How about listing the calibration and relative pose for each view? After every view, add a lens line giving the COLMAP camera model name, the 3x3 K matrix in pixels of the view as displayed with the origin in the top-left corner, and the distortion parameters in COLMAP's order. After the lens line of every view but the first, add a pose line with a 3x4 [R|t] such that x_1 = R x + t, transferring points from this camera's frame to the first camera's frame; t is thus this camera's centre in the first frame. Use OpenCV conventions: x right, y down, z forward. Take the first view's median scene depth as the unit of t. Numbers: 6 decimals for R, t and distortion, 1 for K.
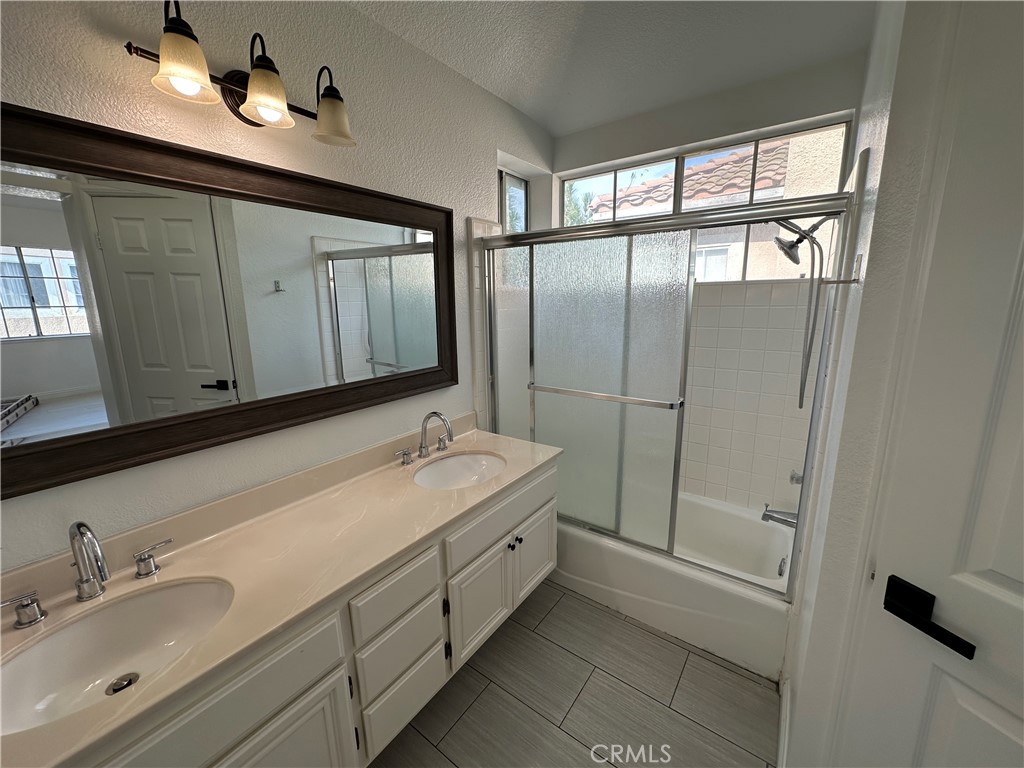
lens RADIAL K [[405.0, 0, 518.1], [0, 405.0, 383.5], [0, 0, 1]] dist [-0.005399, 0.000920]
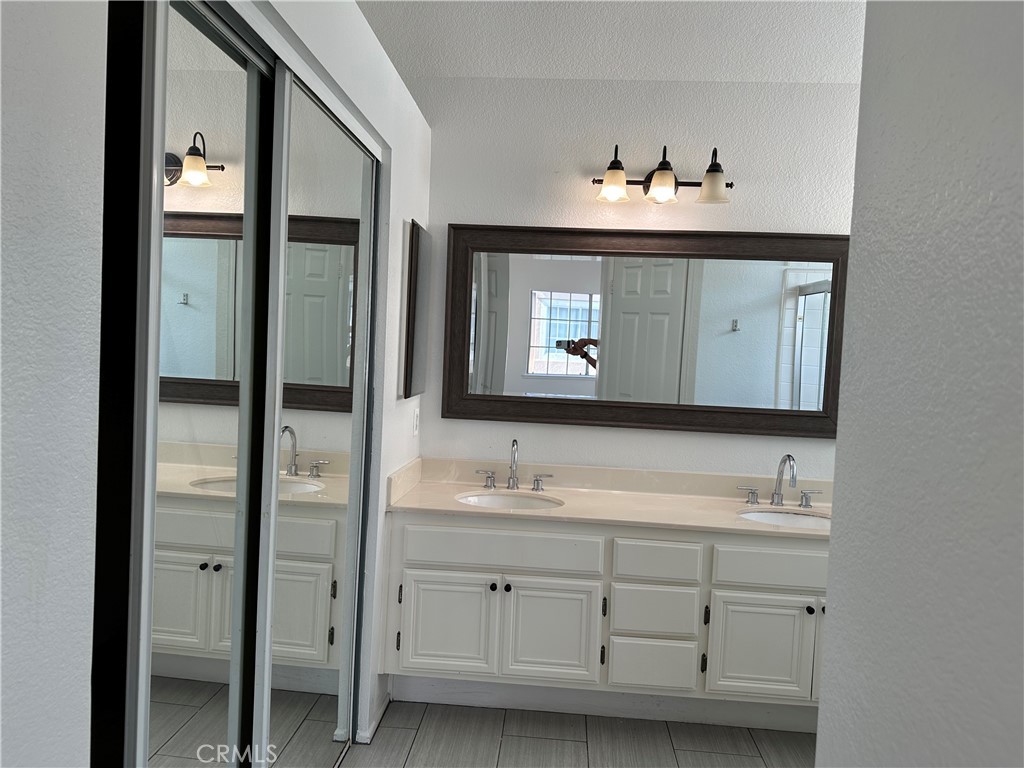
lens RADIAL K [[721.8, 0, 508.2], [0, 721.8, 378.2], [0, 0, 1]] dist [0.035242, -0.040171]
pose [[0.520572, 0.065169, -0.851327, 1.105691], [-0.222117, 0.973089, -0.061331, 0.187654], [0.824420, 0.221021, 0.521038, -0.529106]]
